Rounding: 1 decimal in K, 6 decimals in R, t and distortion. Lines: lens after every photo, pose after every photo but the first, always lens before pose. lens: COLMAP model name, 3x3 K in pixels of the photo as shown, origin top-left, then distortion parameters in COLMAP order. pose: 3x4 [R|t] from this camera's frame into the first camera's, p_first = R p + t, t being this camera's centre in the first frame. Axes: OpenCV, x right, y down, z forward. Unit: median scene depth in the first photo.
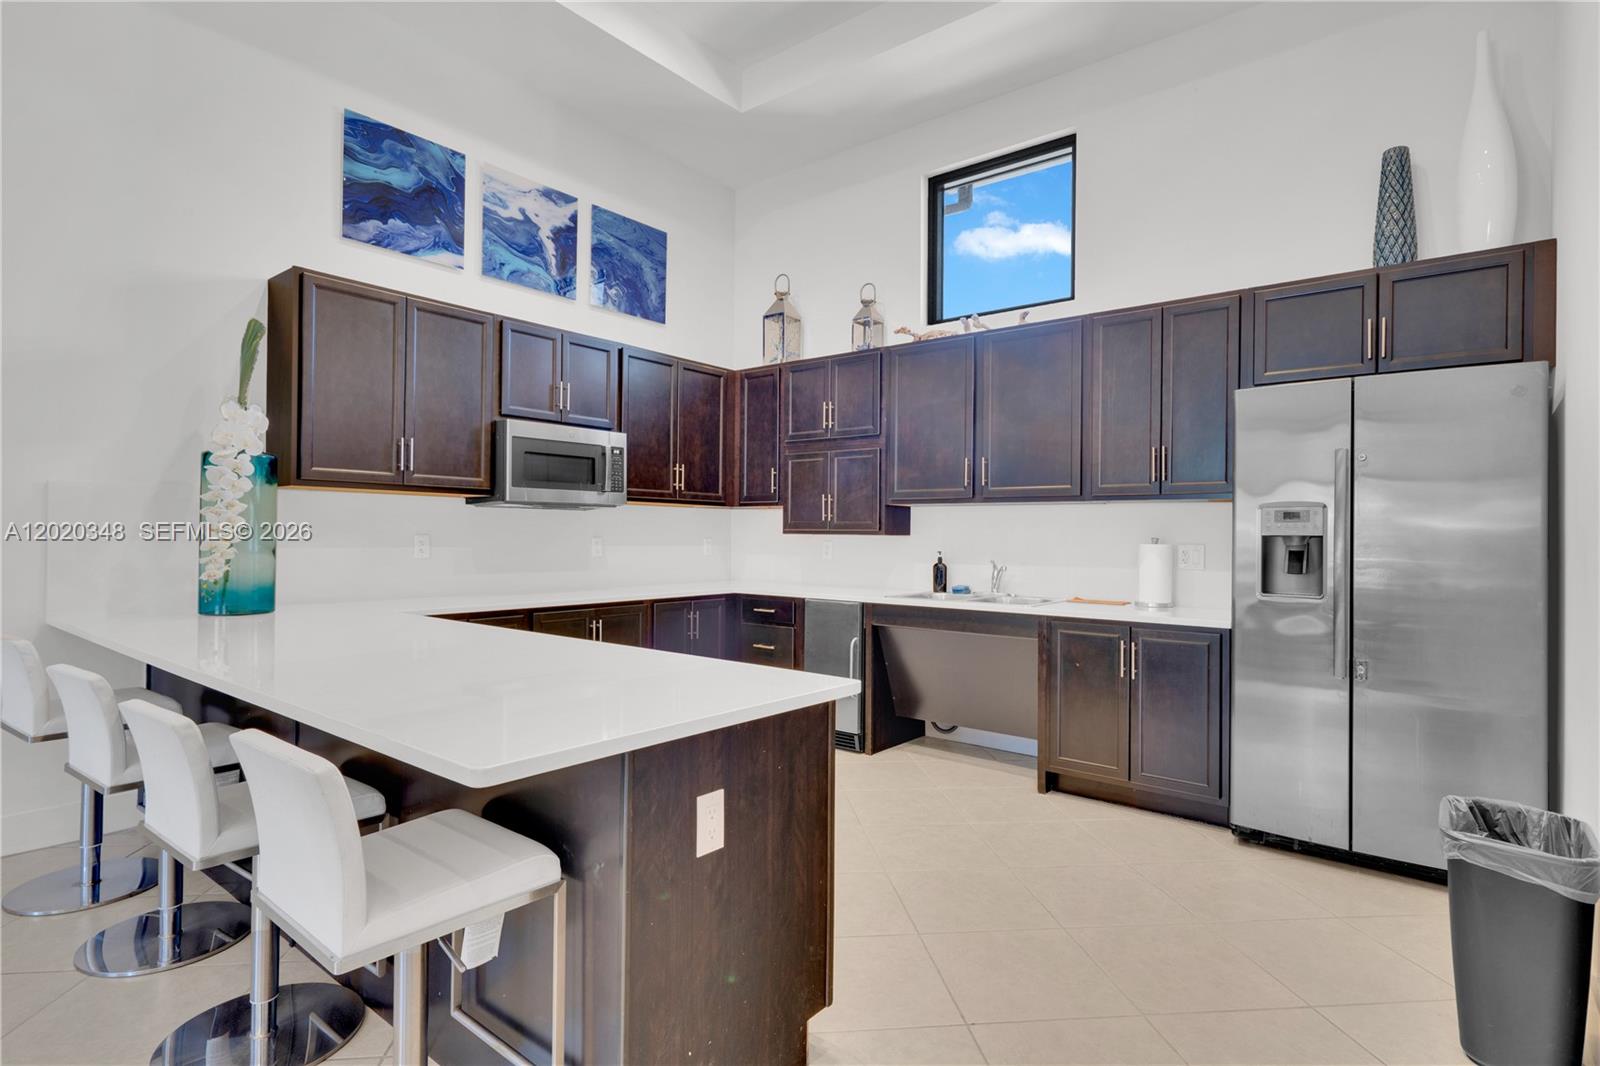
lens RADIAL K [[810.7, 0, 784.9], [0, 810.7, 527.3], [0, 0, 1]] dist [-0.000023, 0.001034]
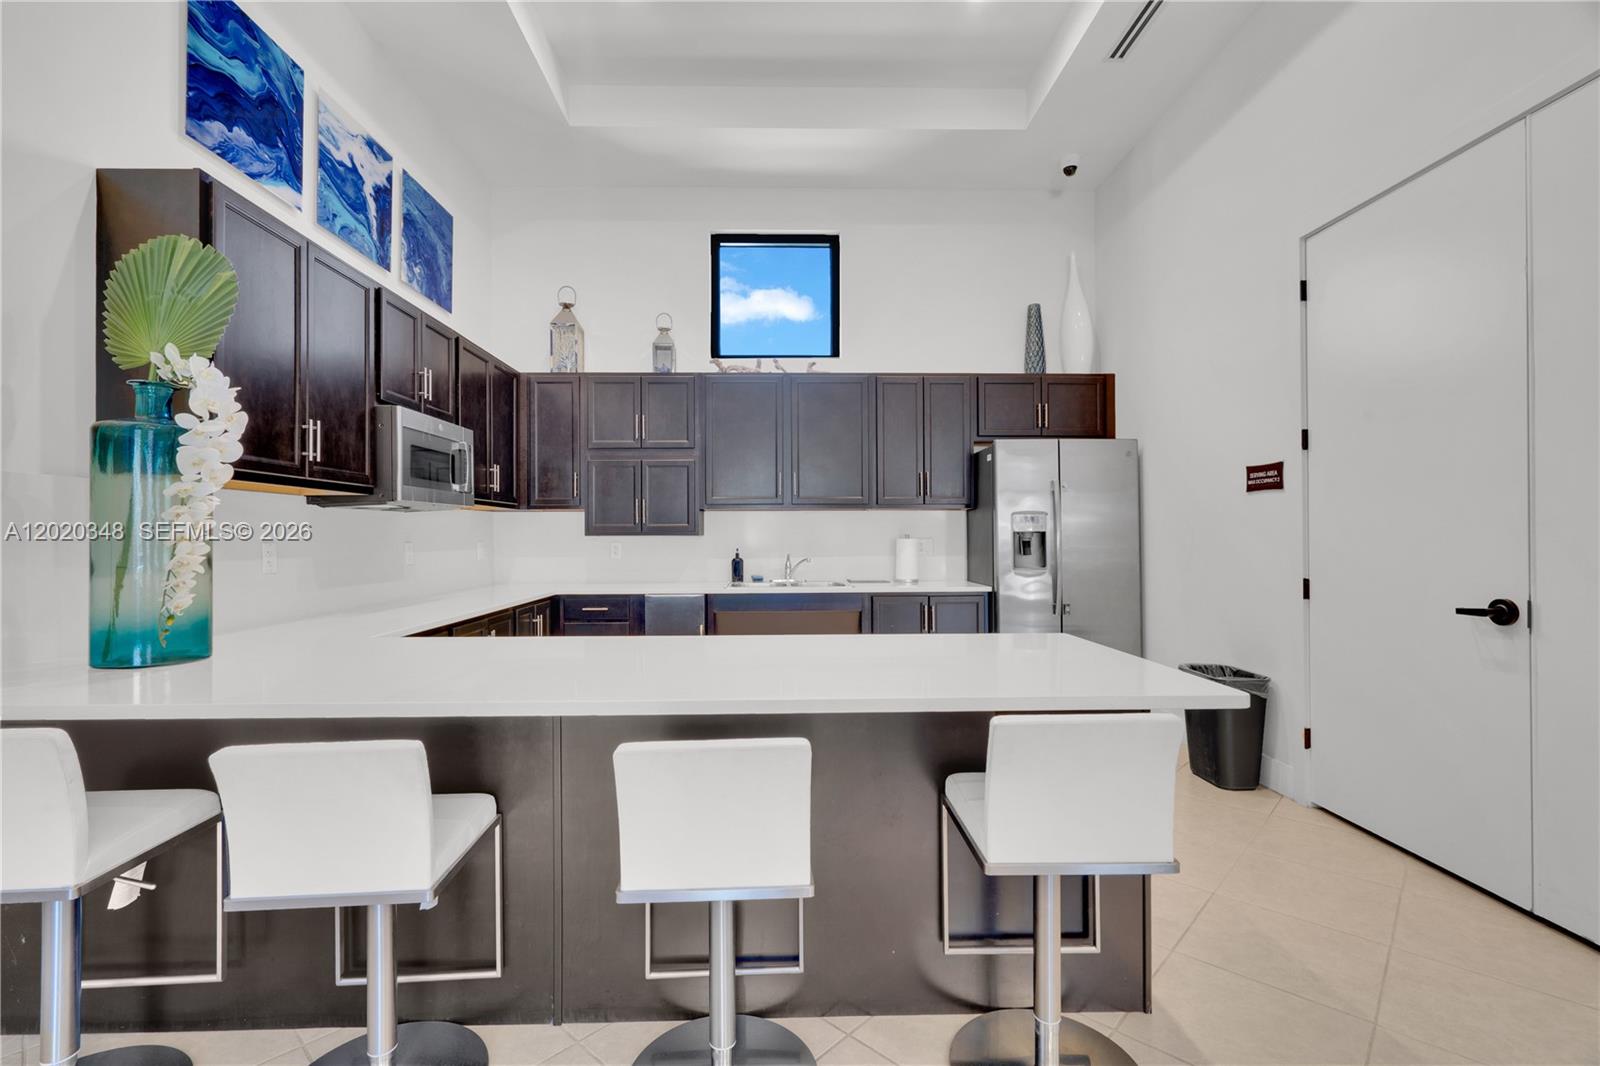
lens RADIAL K [[720.6, 0, 792.0], [0, 720.6, 529.9], [0, 0, 1]] dist [-0.005457, 0.000166]
pose [[0.757272, -0.009068, 0.653036, -0.463045], [0.007135, 0.999959, 0.005611, -0.003427], [-0.653060, 0.000411, 0.757306, 0.134178]]
